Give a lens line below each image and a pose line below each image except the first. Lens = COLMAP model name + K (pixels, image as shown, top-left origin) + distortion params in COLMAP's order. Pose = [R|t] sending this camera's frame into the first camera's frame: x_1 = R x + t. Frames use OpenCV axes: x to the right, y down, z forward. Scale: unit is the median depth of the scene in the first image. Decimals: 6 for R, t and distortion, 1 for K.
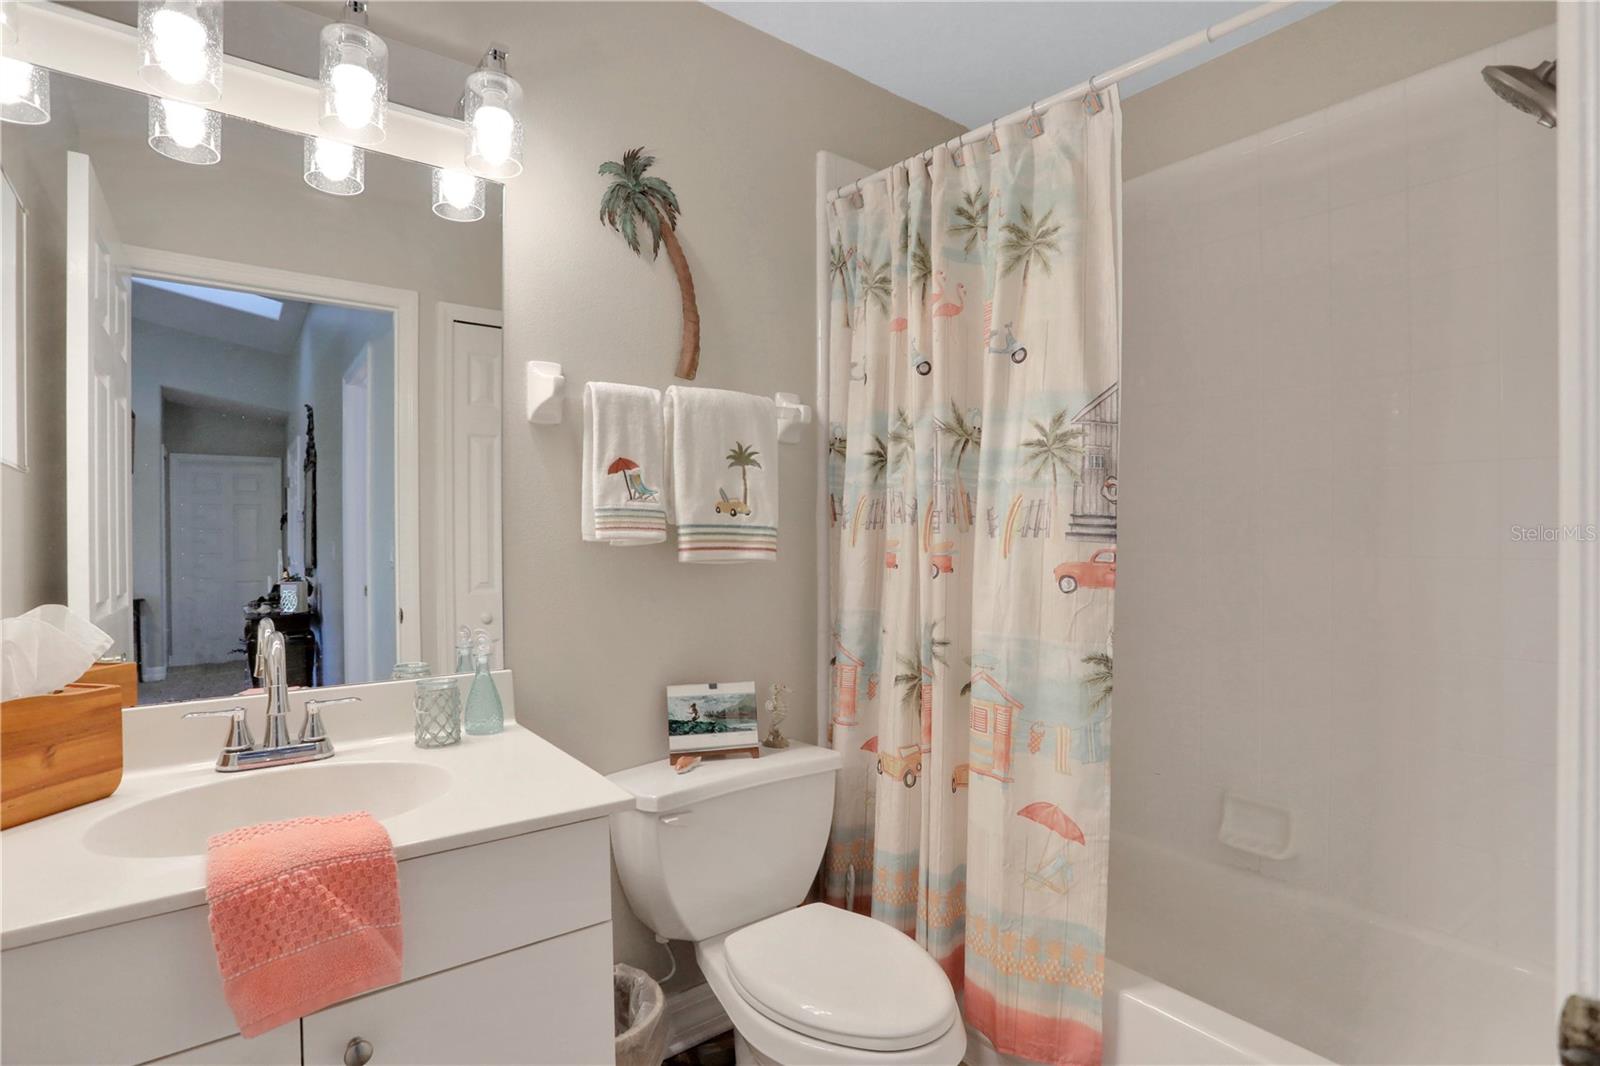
lens RADIAL K [[775.1, 0, 795.3], [0, 775.1, 533.9], [0, 0, 1]] dist [-0.080578, 0.033530]
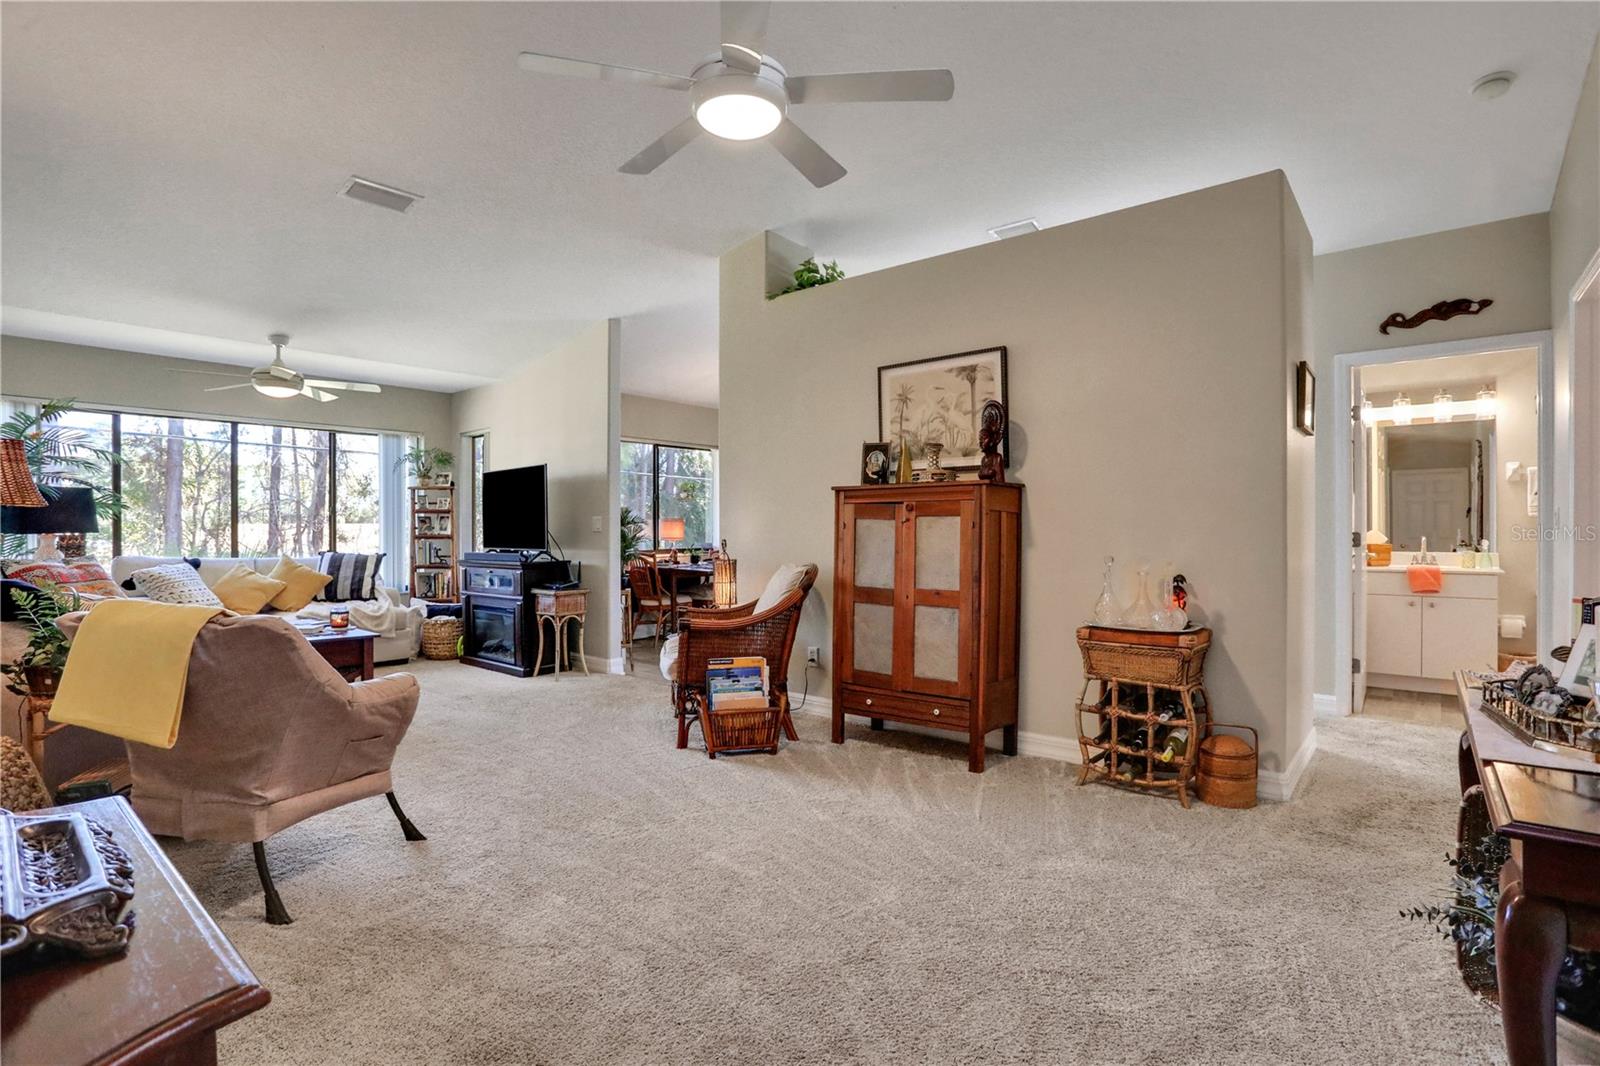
lens RADIAL K [[775.1, 0, 795.3], [0, 775.1, 533.9], [0, 0, 1]] dist [-0.080578, 0.033530]
pose [[0.202467, 0.007485, -0.979260, 2.171499], [0.001199, 0.999968, 0.007891, 0.056329], [0.979288, -0.002771, 0.202452, -2.682125]]
